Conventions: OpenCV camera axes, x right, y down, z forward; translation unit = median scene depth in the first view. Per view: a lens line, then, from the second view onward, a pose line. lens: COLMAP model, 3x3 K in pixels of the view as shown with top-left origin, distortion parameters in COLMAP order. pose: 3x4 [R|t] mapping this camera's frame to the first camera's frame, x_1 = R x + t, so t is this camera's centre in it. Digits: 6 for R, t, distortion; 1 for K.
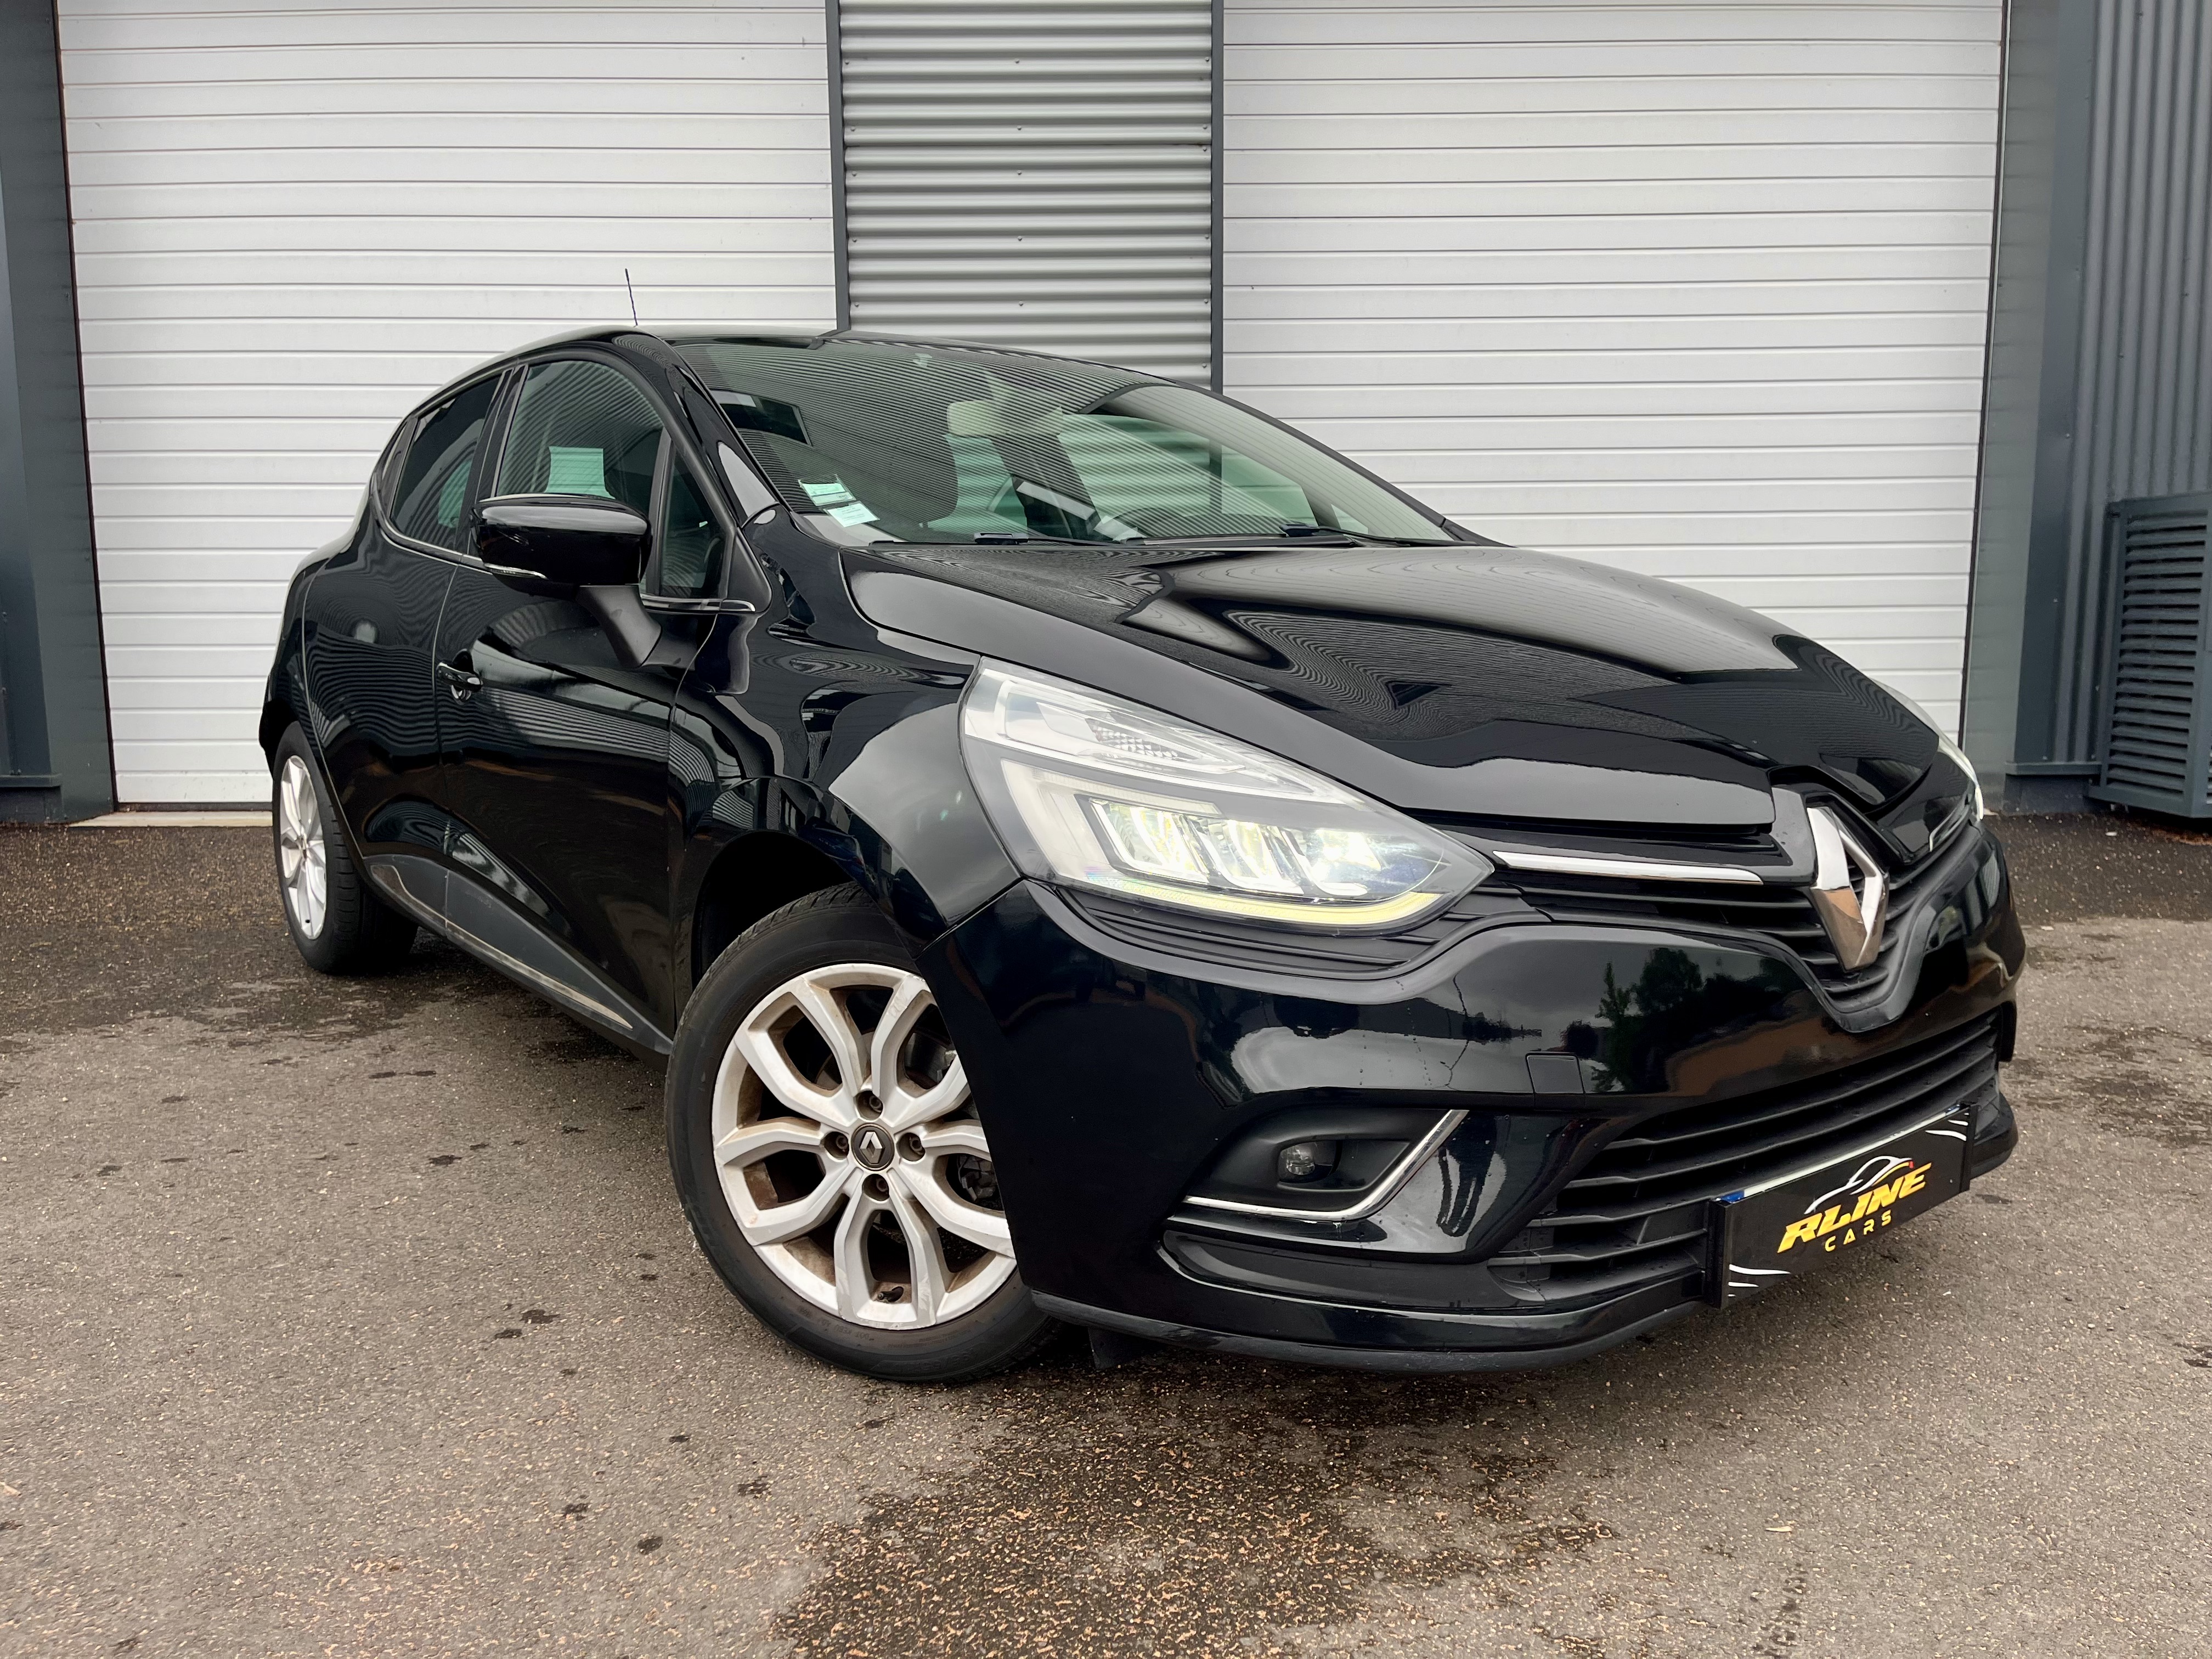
lens RADIAL K [[1664.6, 0, 1117.8], [0, 1664.6, 850.7], [0, 0, 1]] dist [0.070013, -0.093839]
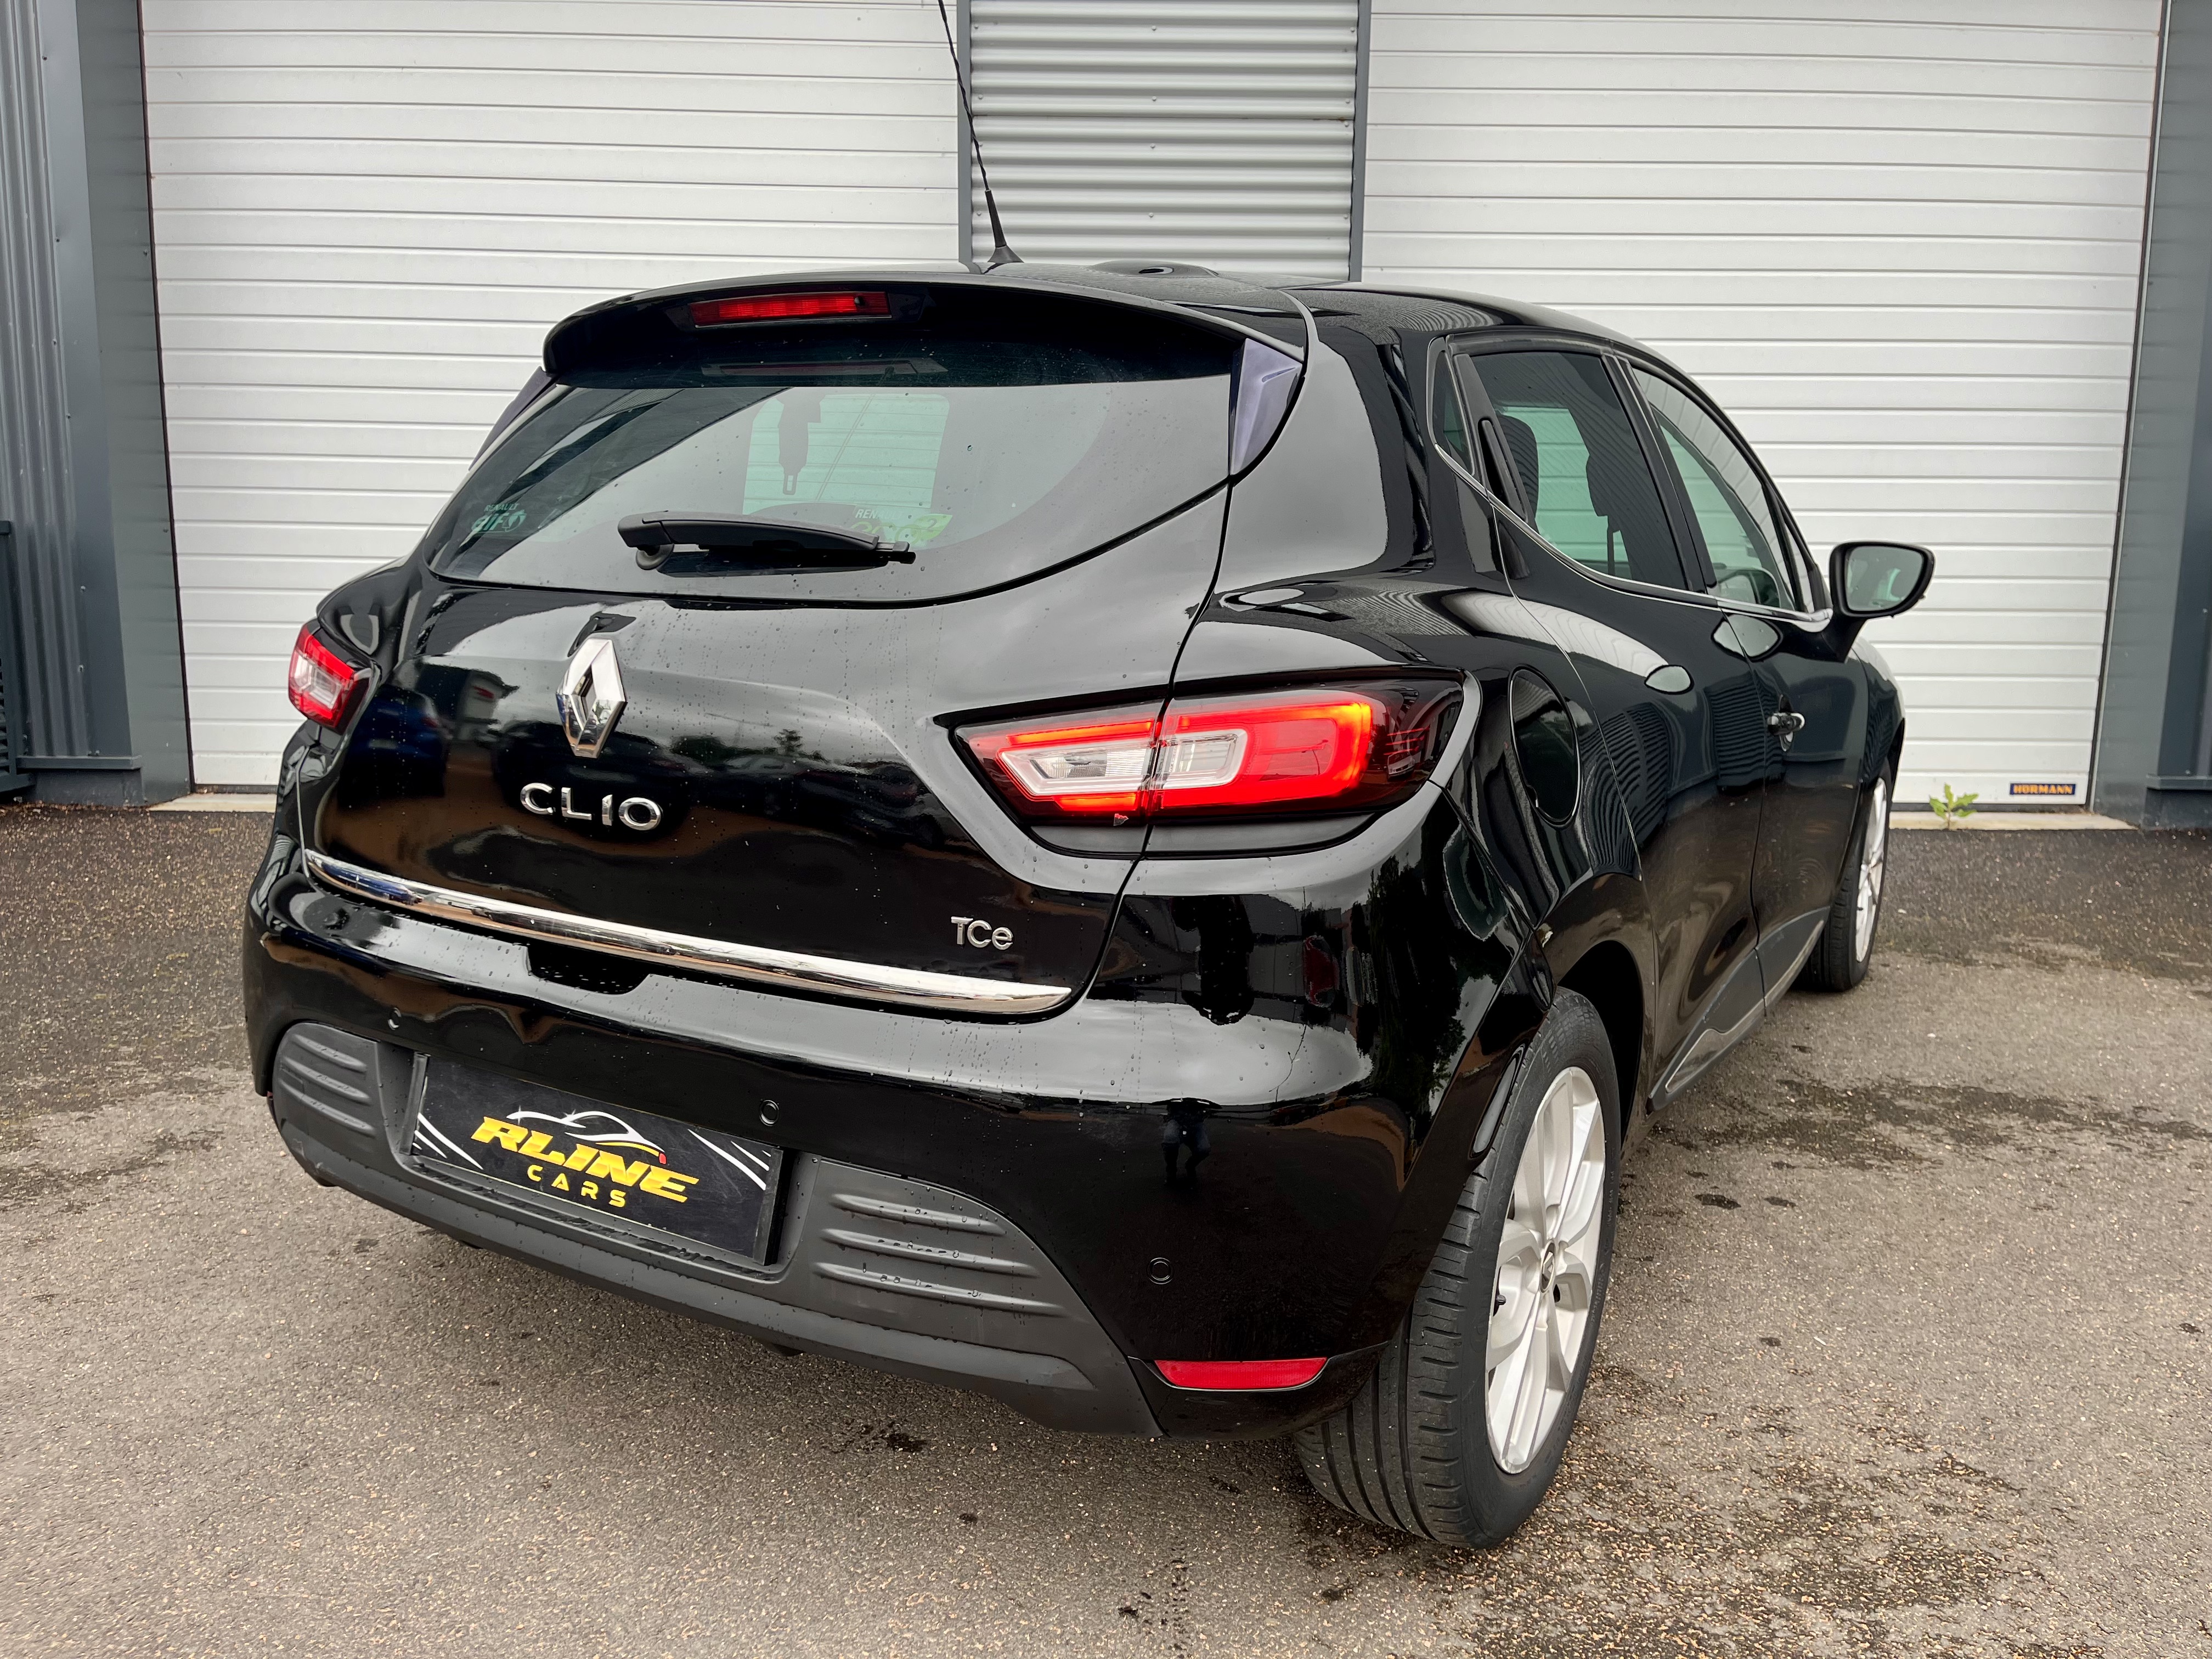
lens RADIAL K [[1664.6, 0, 1092.4], [0, 1664.6, 840.6], [0, 0, 1]] dist [0.070013, -0.093839]
pose [[0.999823, 0.015756, 0.010241, -0.141131], [-0.015980, 0.999627, 0.022169, -0.041121], [-0.009888, -0.022329, 0.999702, 0.048444]]
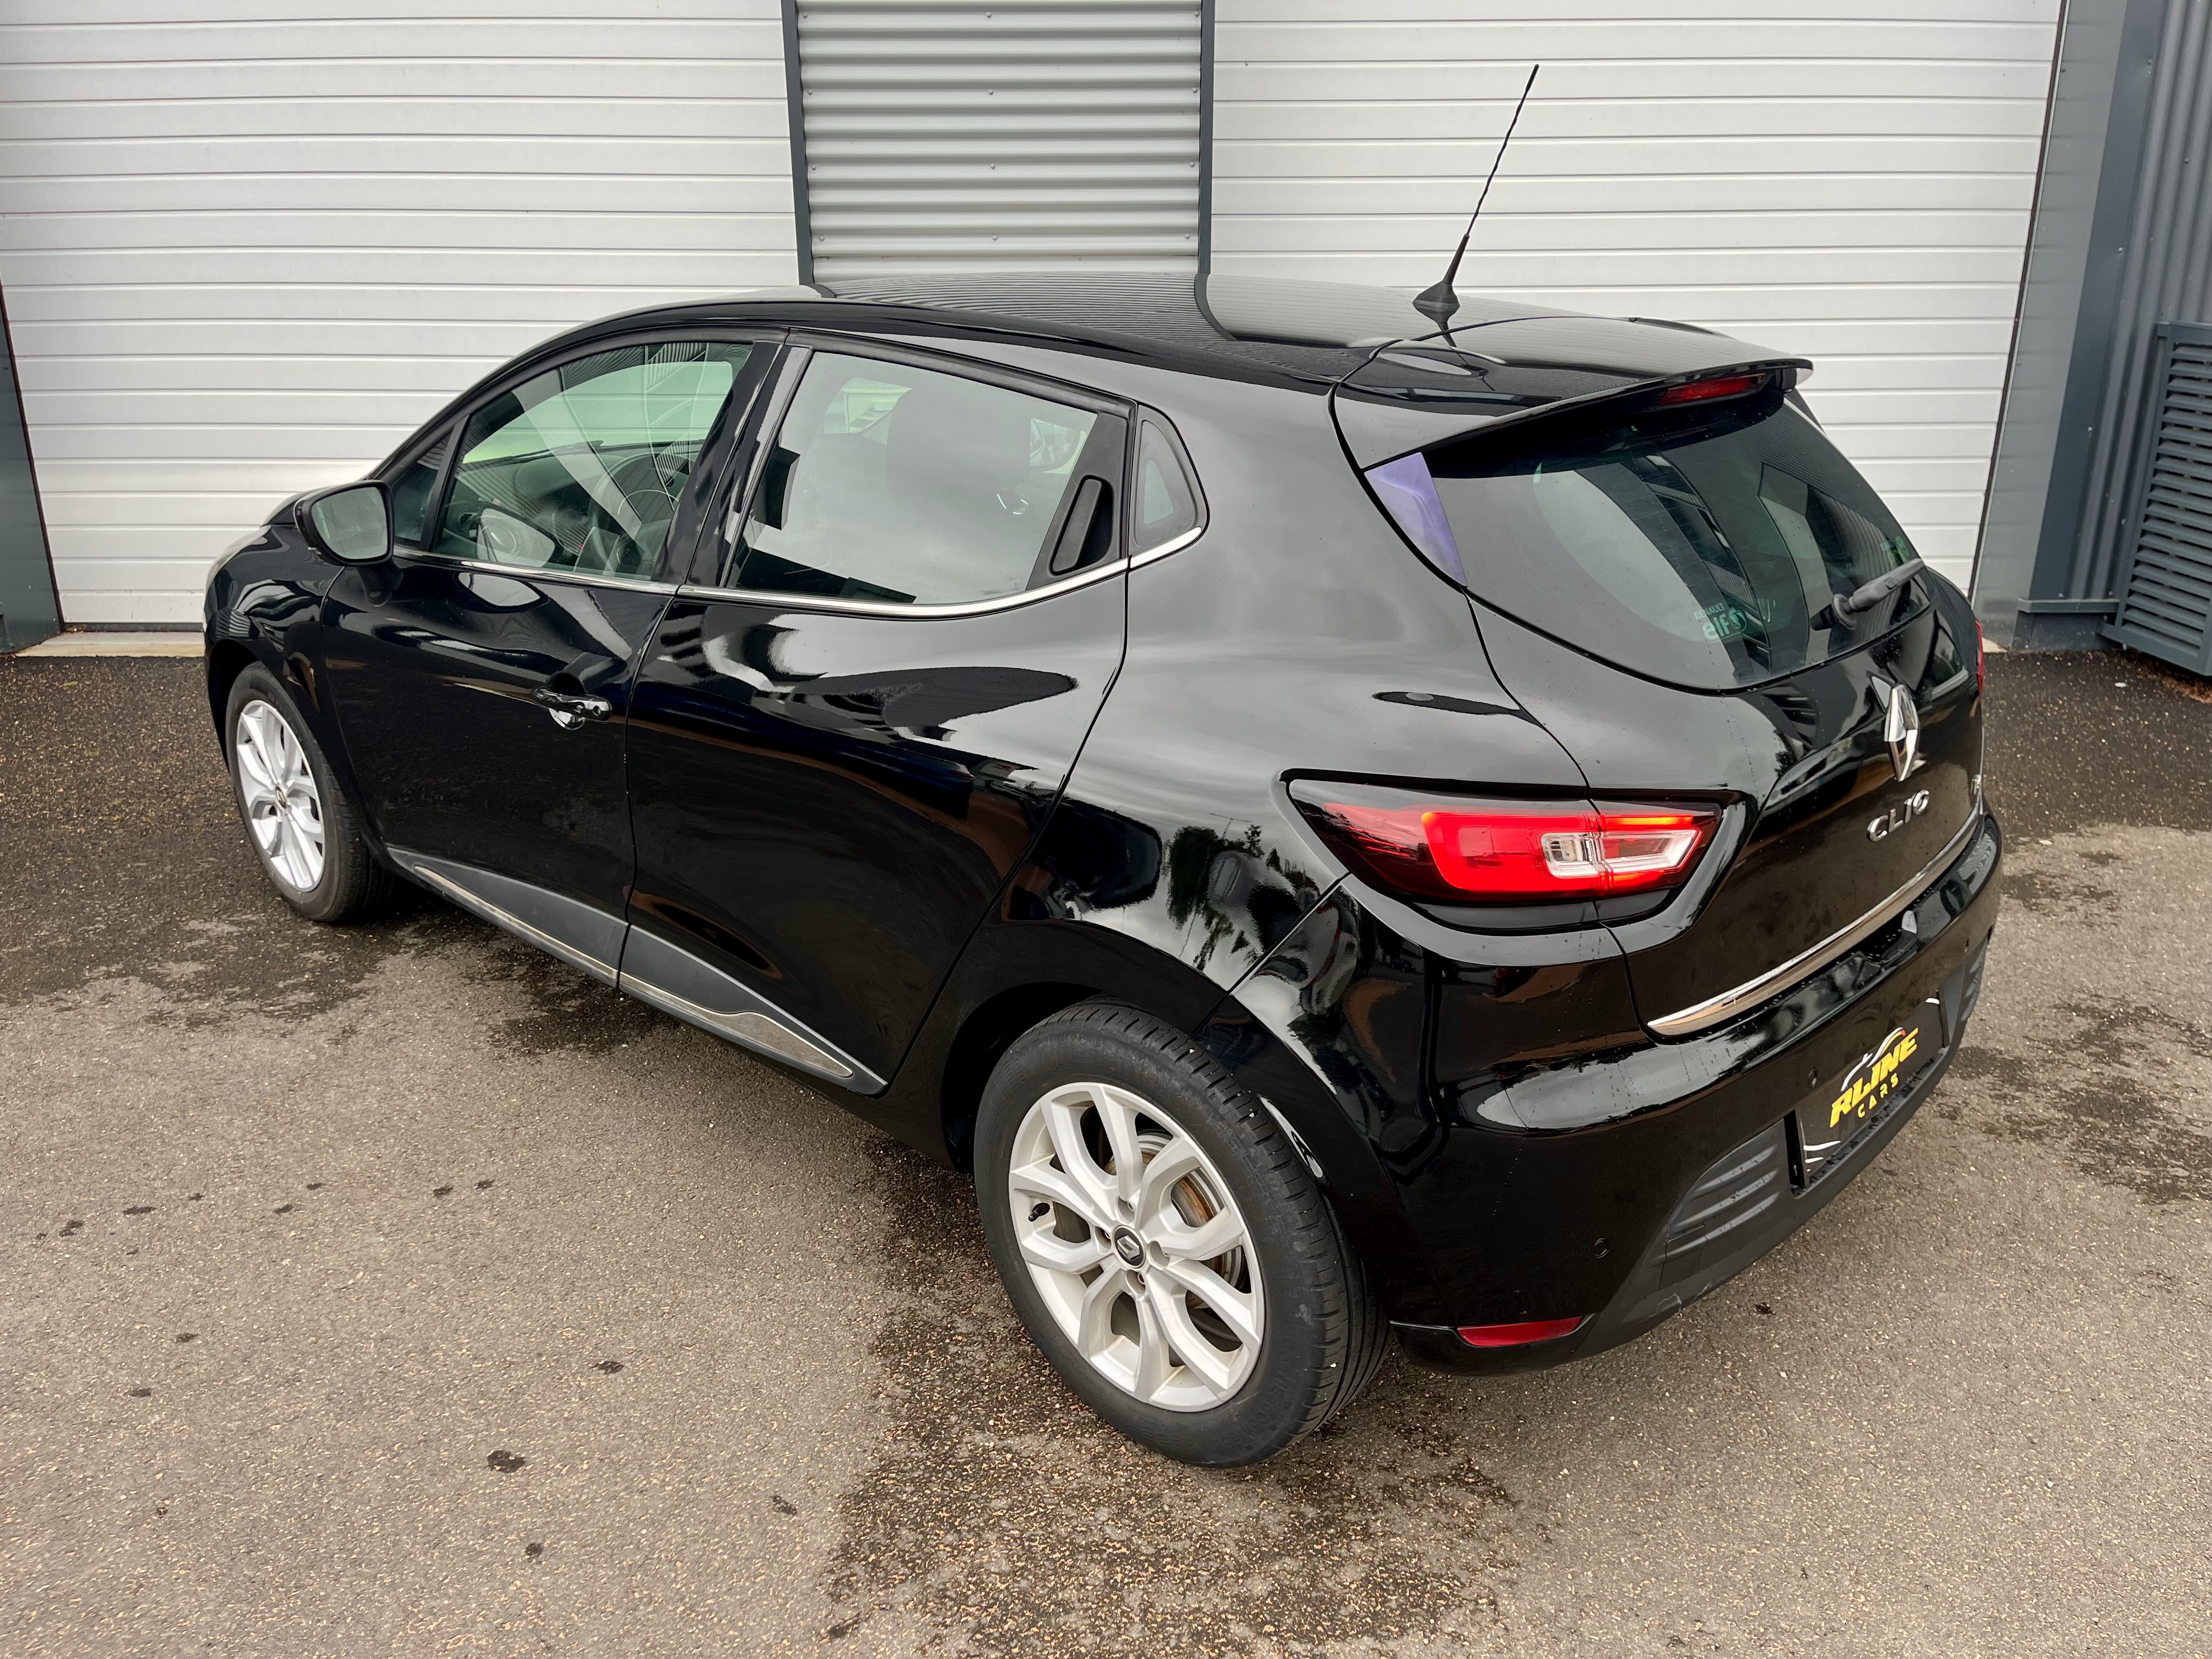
lens RADIAL K [[1664.6, 0, 1097.8], [0, 1664.6, 815.7], [0, 0, 1]] dist [0.070013, -0.093839]
pose [[0.999982, 0.005904, -0.001186, 0.004255], [-0.005591, 0.983449, 0.181099, -0.156718], [0.002235, -0.181089, 0.983464, 0.046008]]
